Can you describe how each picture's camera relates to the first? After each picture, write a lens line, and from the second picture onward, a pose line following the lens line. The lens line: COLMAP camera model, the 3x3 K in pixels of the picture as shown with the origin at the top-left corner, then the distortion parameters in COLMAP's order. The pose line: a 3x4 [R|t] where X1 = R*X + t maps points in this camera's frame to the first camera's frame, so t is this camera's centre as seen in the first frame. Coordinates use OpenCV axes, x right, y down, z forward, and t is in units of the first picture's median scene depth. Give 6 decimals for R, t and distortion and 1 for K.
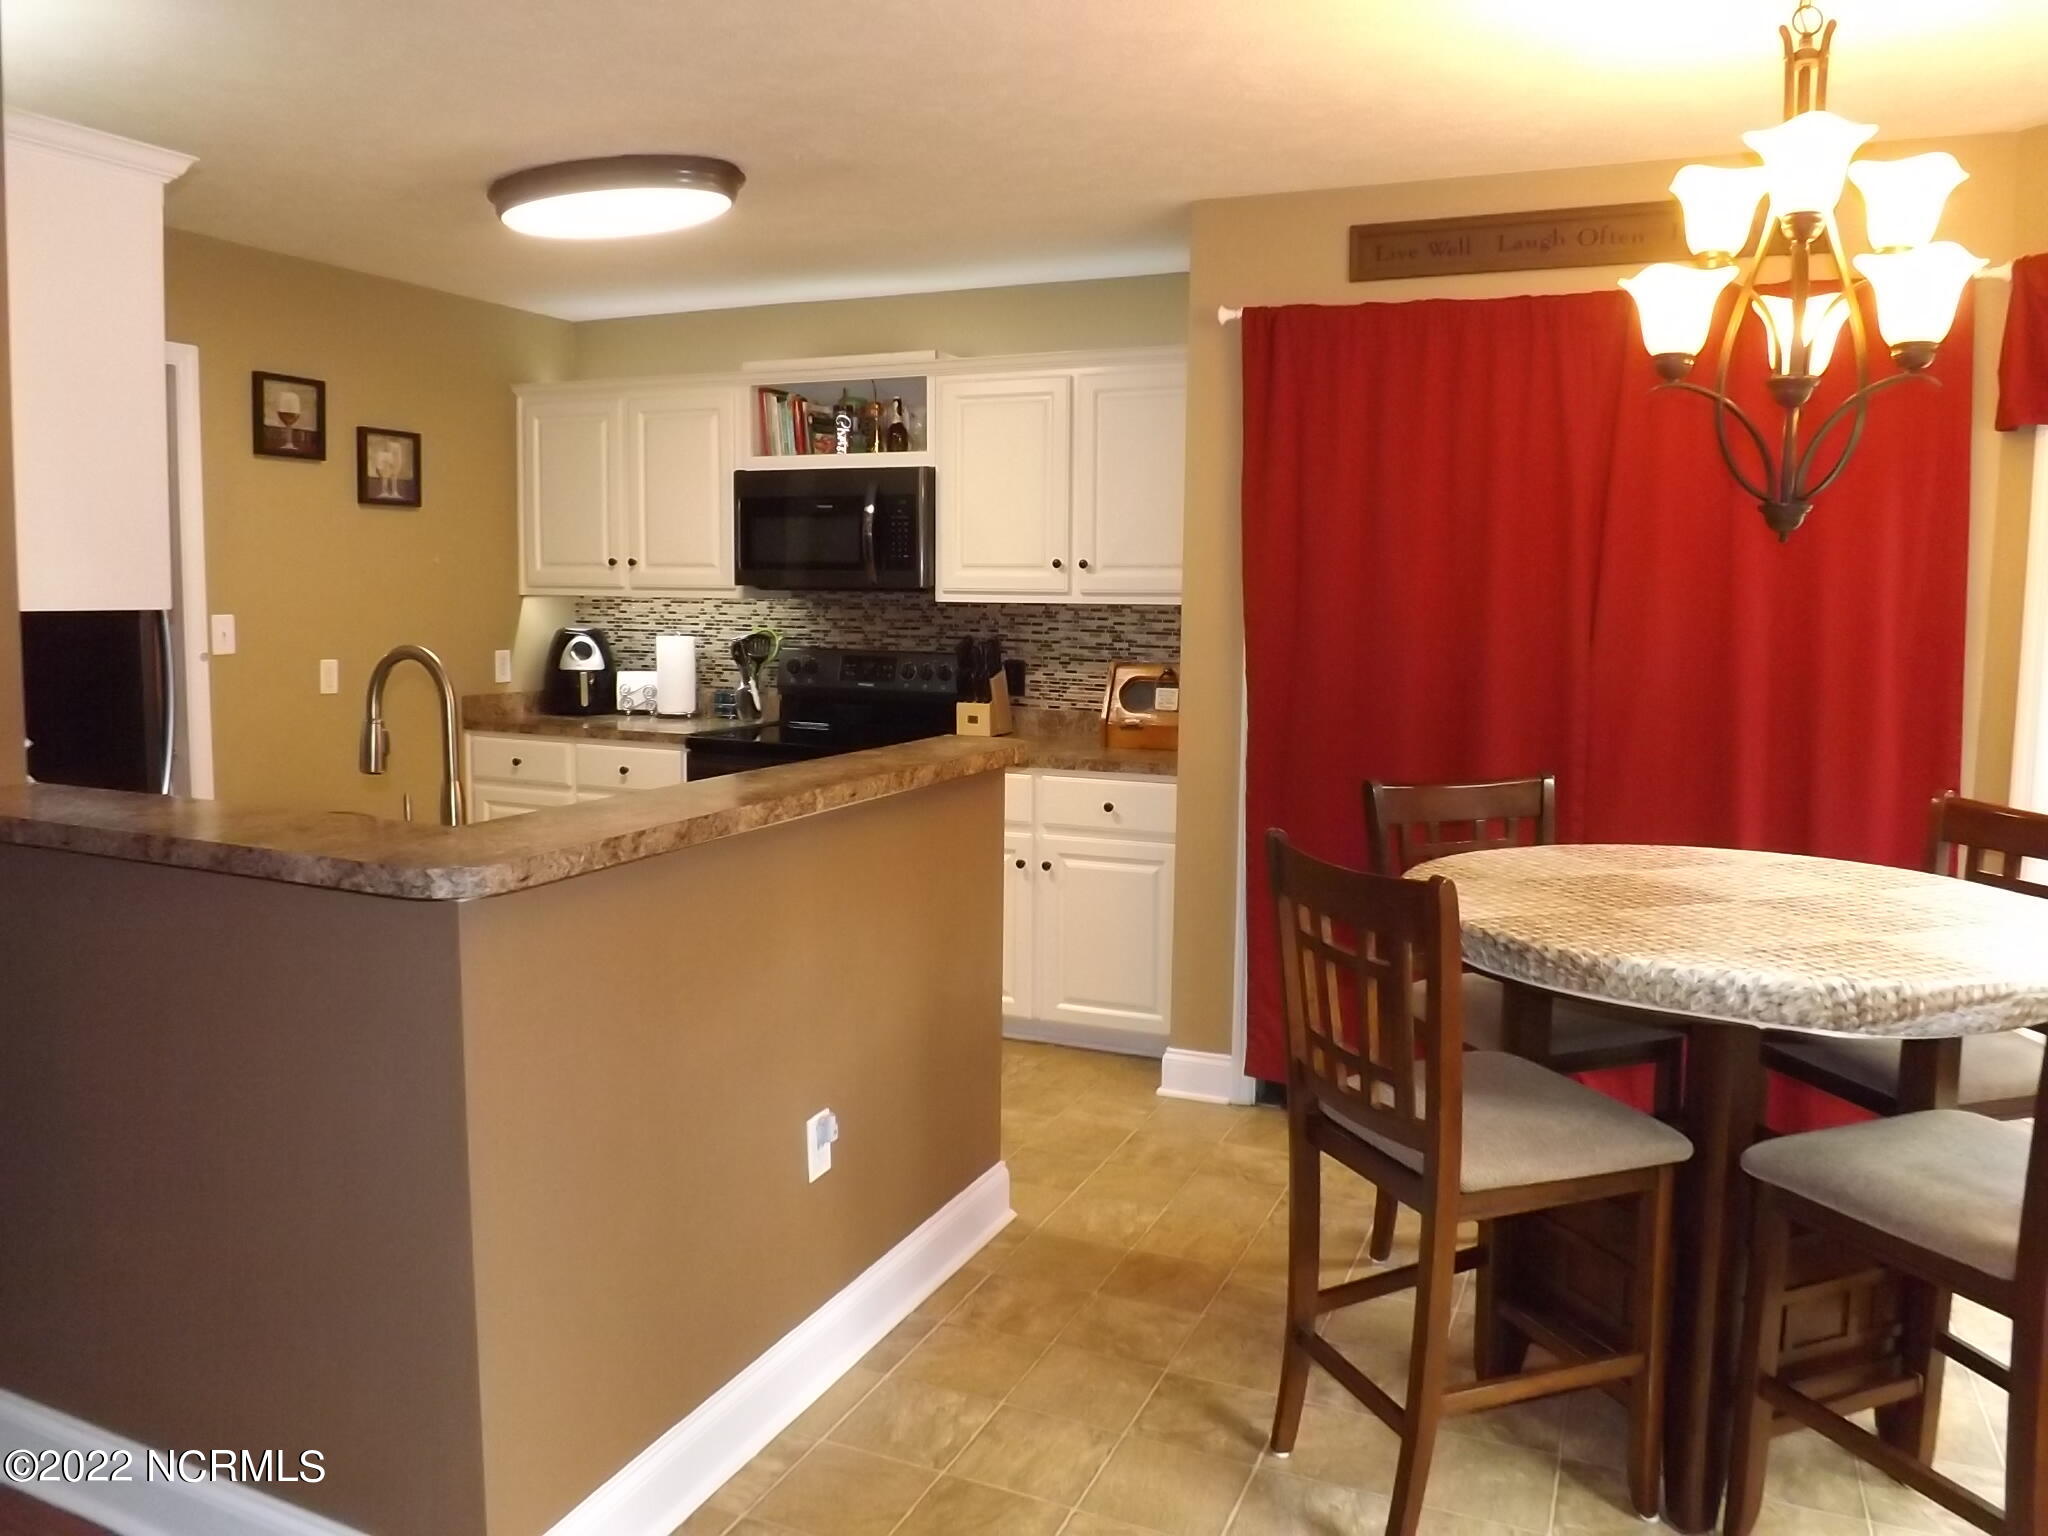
lens RADIAL K [[1485.2, 0, 1015.6], [0, 1485.2, 734.9], [0, 0, 1]] dist [-0.042099, 0.000702]
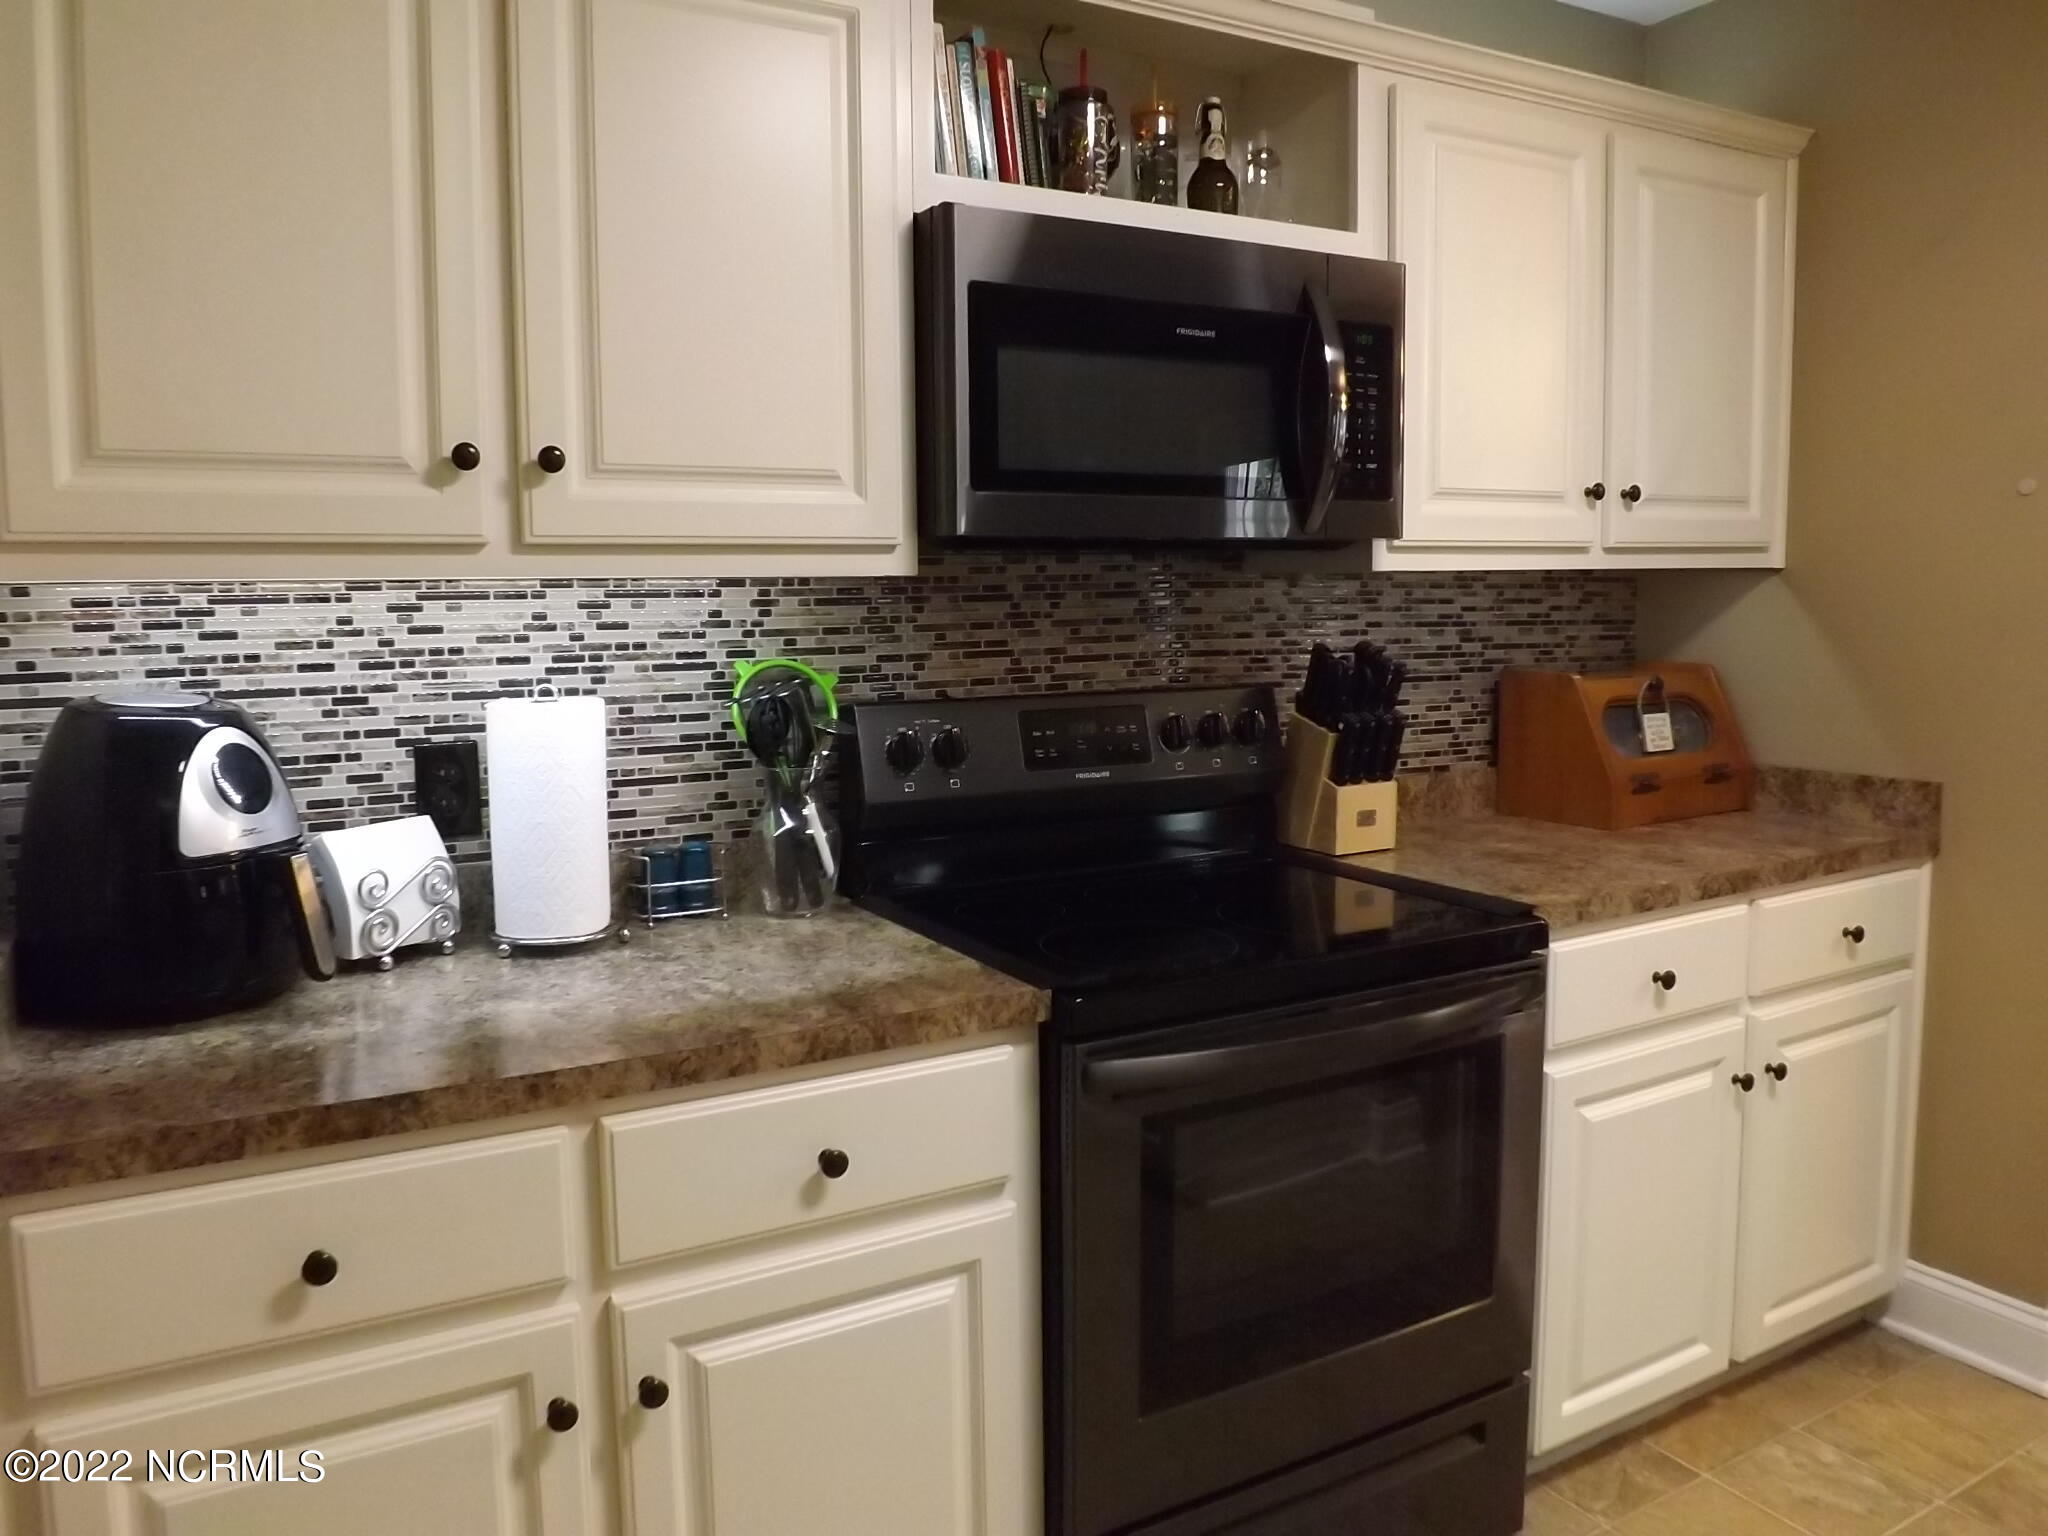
lens RADIAL K [[1485.2, 0, 1015.6], [0, 1485.2, 734.9], [0, 0, 1]] dist [-0.042099, 0.000702]
pose [[0.586400, -0.098548, 0.804005, -0.449409], [0.099433, 0.993823, 0.049293, -0.067661], [-0.803896, 0.051039, 0.592576, 0.758887]]
